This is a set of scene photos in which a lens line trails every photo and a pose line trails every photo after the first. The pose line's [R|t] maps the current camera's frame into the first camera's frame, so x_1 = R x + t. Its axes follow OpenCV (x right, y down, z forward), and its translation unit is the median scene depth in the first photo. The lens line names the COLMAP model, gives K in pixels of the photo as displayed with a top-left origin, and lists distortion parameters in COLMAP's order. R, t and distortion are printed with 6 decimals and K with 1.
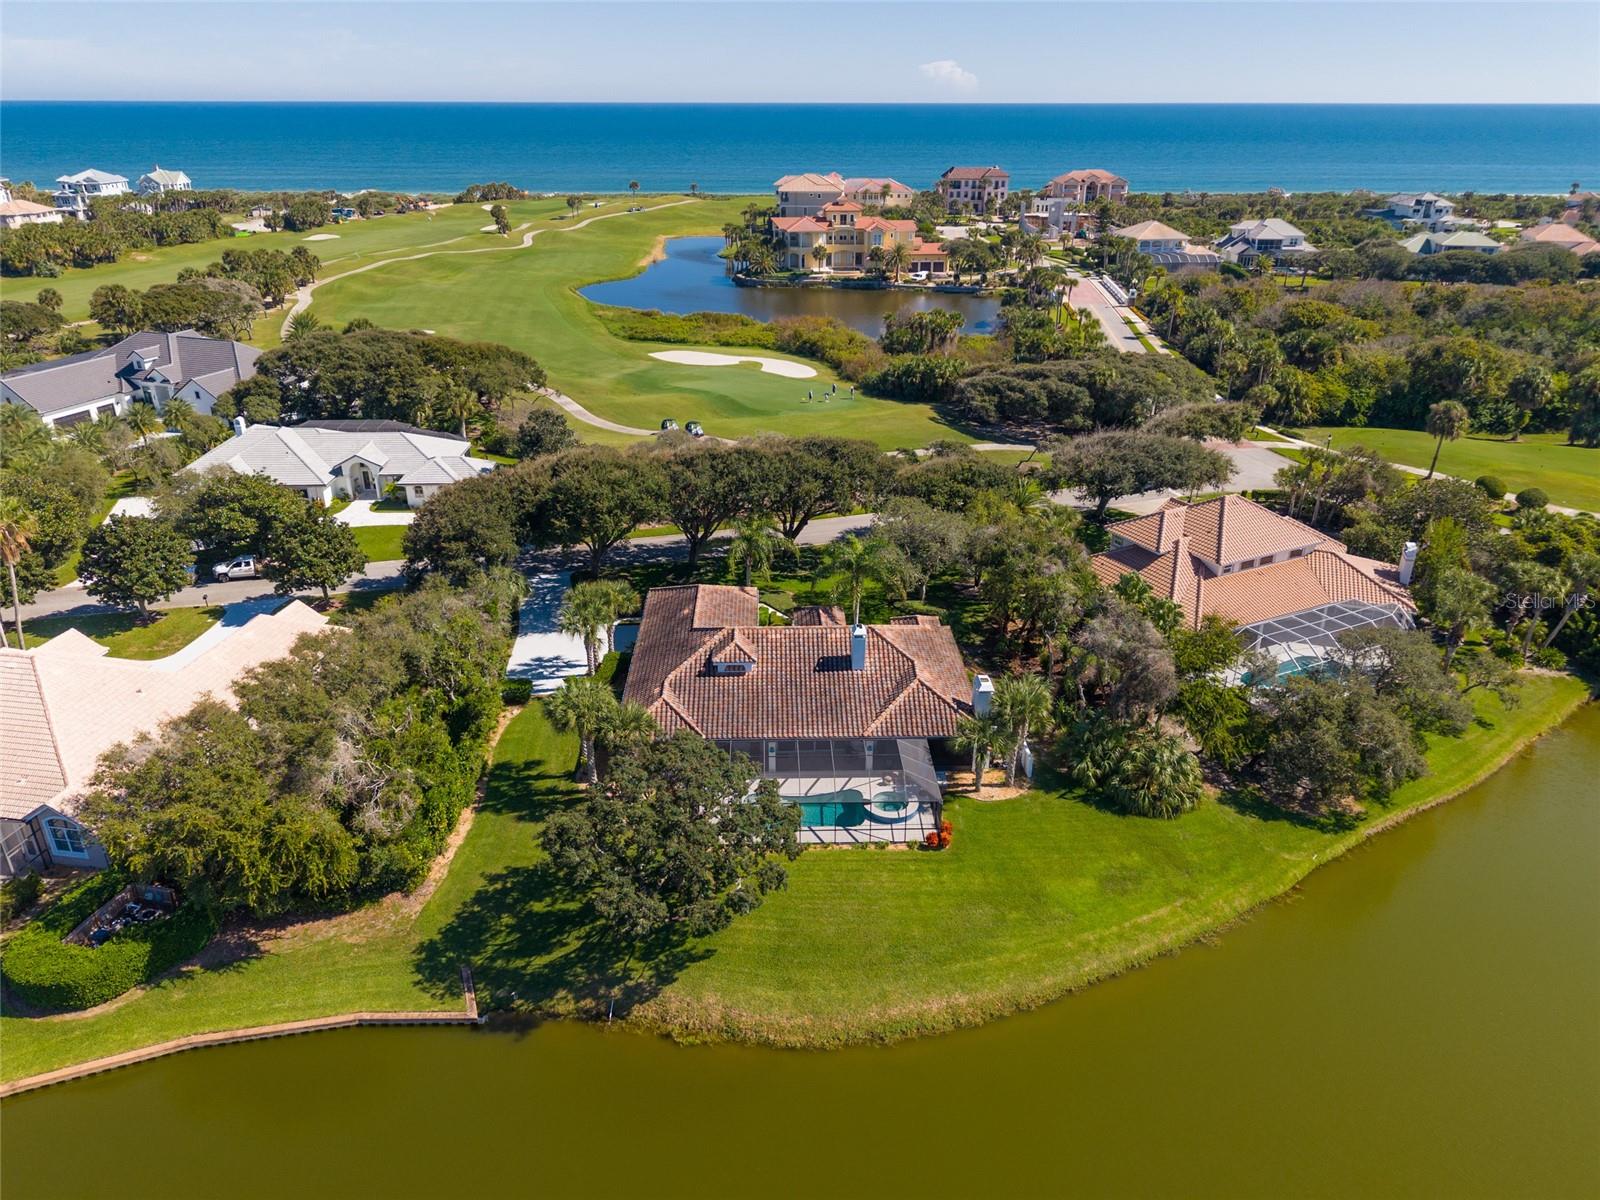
lens RADIAL K [[1162.1, 0, 819.9], [0, 1162.1, 628.6], [0, 0, 1]] dist [0.009196, 0.002476]
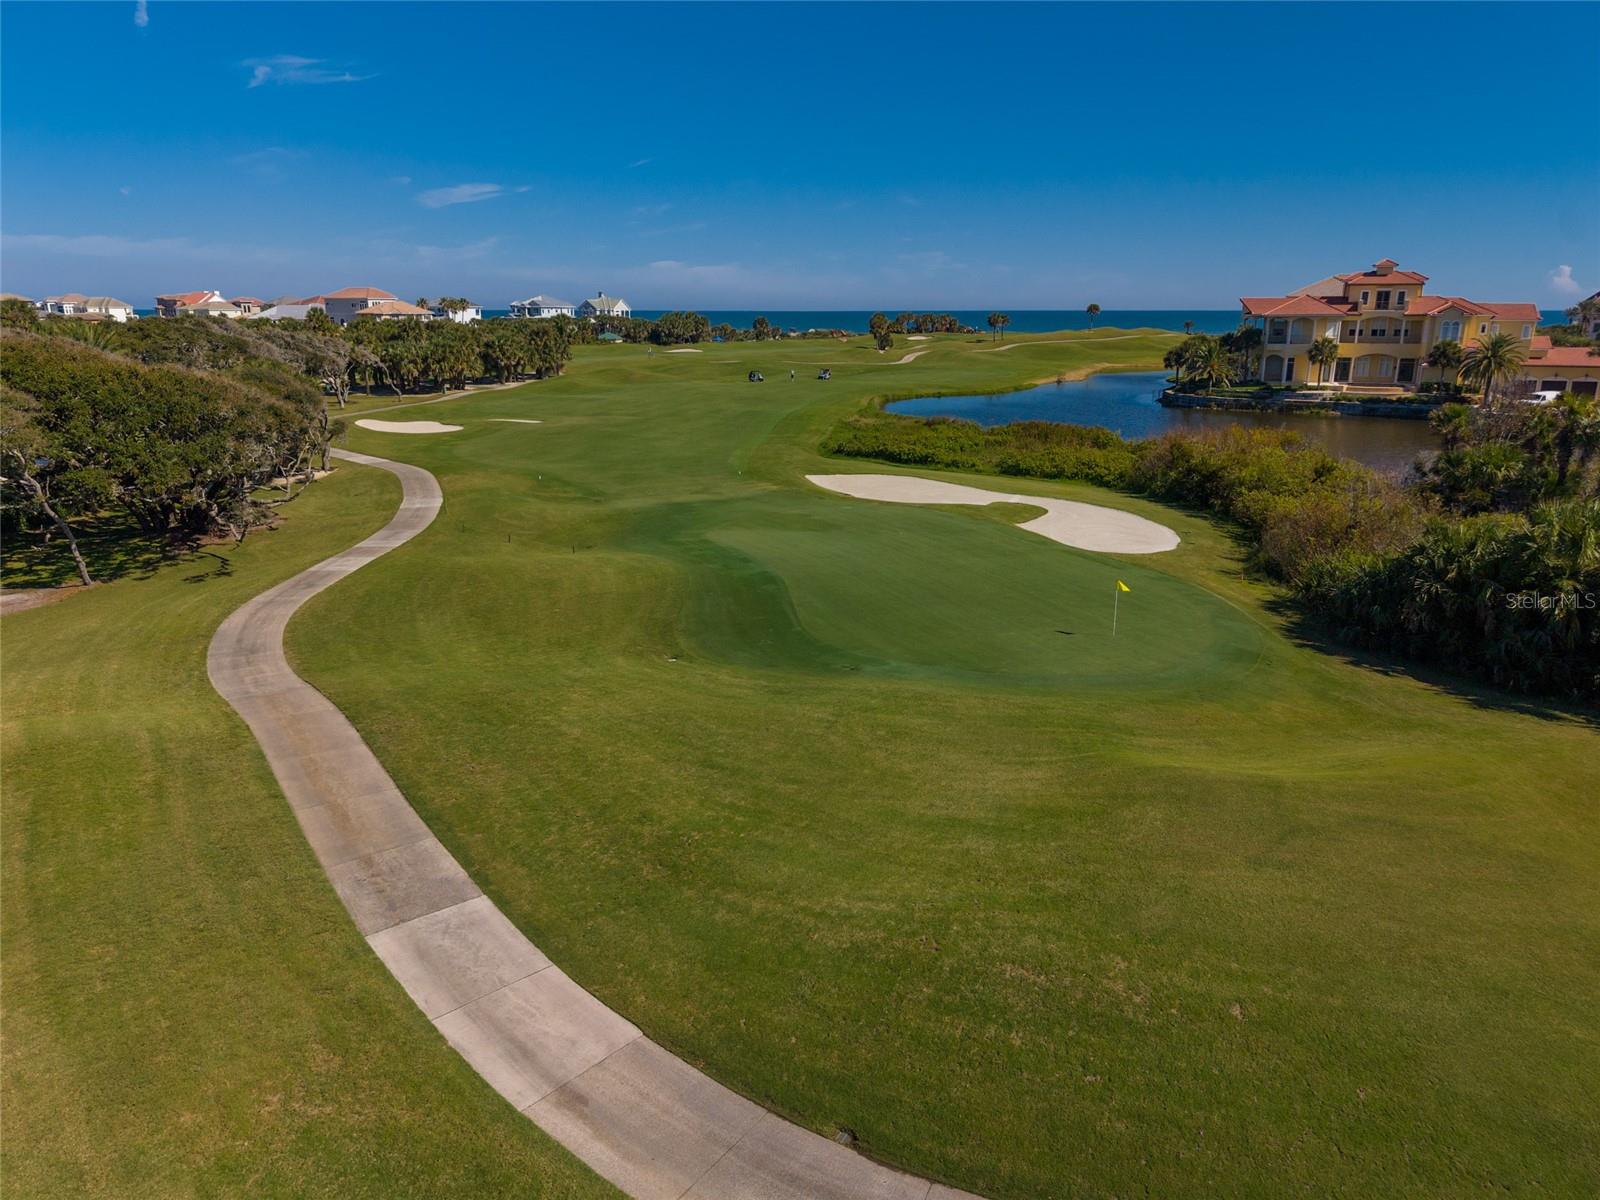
lens RADIAL K [[1064.5, 0, 800.0], [0, 1064.5, 600.0], [0, 0, 1]] dist [-0.000301, 0.000238]
pose [[0.874706, 0.118698, -0.469894, 0.097877], [-0.196982, 0.972922, -0.120917, -0.303616], [0.442818, 0.198328, 0.874402, 1.421597]]
